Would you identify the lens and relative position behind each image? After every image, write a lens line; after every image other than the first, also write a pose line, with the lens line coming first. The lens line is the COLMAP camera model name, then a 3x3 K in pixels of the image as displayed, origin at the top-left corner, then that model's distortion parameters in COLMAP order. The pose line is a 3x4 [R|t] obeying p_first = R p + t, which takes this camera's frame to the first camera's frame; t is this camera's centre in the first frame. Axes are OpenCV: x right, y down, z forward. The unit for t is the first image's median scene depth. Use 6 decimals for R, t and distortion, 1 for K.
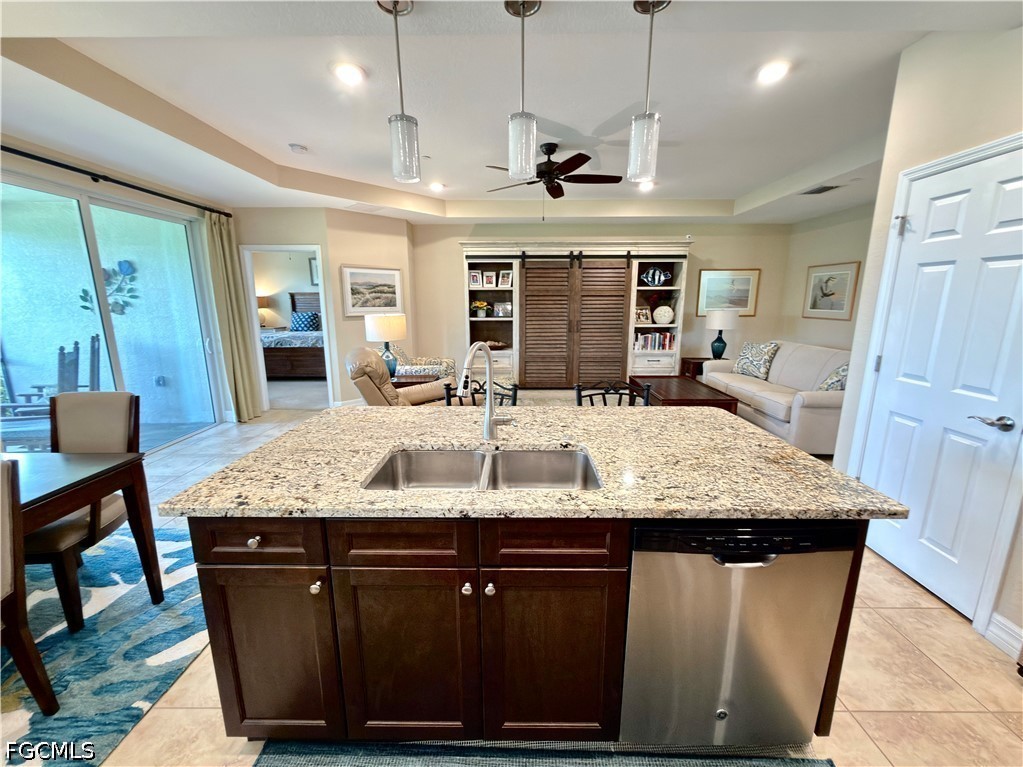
lens RADIAL K [[410.1, 0, 514.2], [0, 410.1, 384.5], [0, 0, 1]] dist [-0.000672, 0.000499]
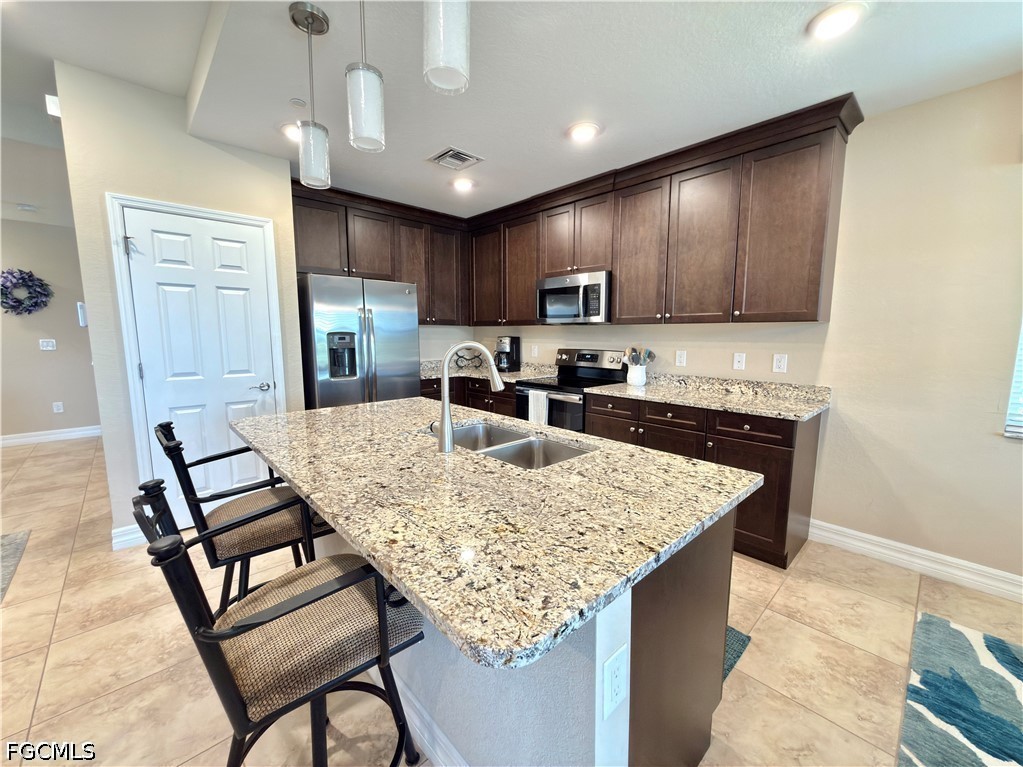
lens RADIAL K [[410.1, 0, 513.6], [0, 410.1, 384.3], [0, 0, 1]] dist [-0.000672, 0.000499]
pose [[-0.688608, -0.092893, 0.719159, -0.236285], [0.145092, 0.954054, 0.262163, -0.066584], [-0.710469, 0.284871, -0.643492, 0.426601]]
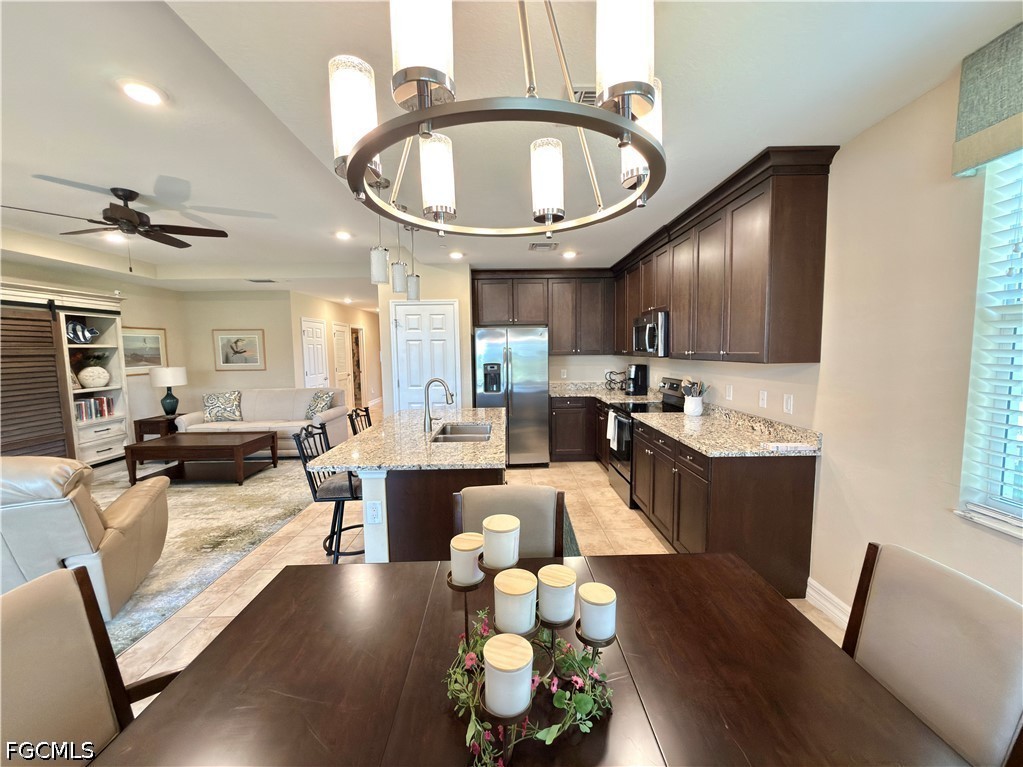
lens RADIAL K [[410.1, 0, 513.3], [0, 410.1, 384.1], [0, 0, 1]] dist [-0.000672, 0.000499]
pose [[-0.028341, -0.084799, 0.995995, -0.556193], [0.216789, 0.972159, 0.088938, -0.046148], [-0.975807, 0.218441, -0.009169, 0.178382]]
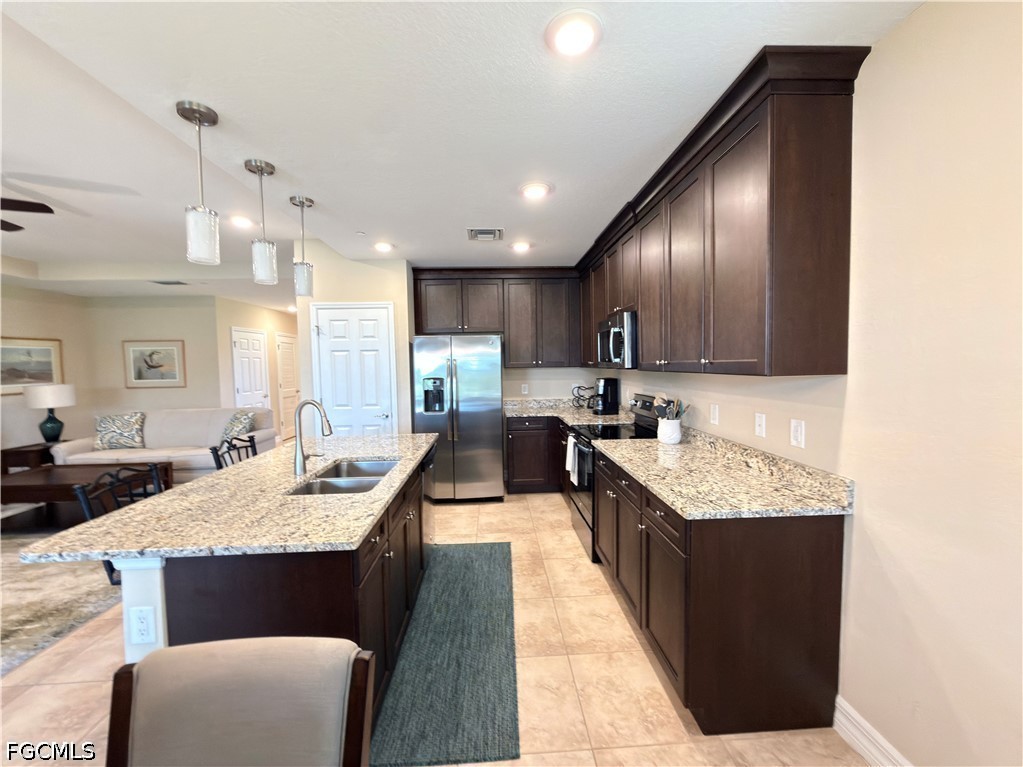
lens RADIAL K [[410.1, 0, 513.4], [0, 410.1, 384.4], [0, 0, 1]] dist [-0.000672, 0.000499]
pose [[-0.059653, -0.051449, 0.996892, -0.411689], [0.221129, 0.973178, 0.063457, -0.023761], [-0.973419, 0.224227, -0.046676, 0.100383]]
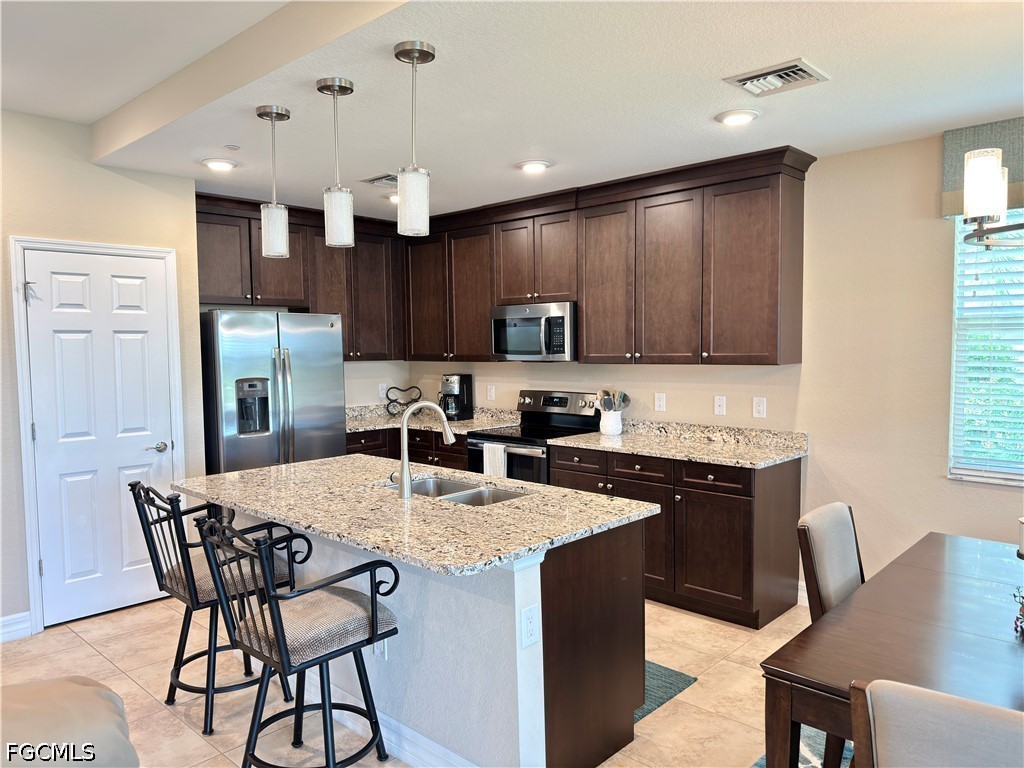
lens RADIAL K [[718.6, 0, 511.6], [0, 718.6, 387.1], [0, 0, 1]] dist [0.064993, -0.074351]
pose [[-0.734576, -0.032392, 0.677753, -0.435597], [0.148896, 0.966818, 0.207586, -0.140000], [-0.661988, 0.253403, -0.705379, 0.602068]]
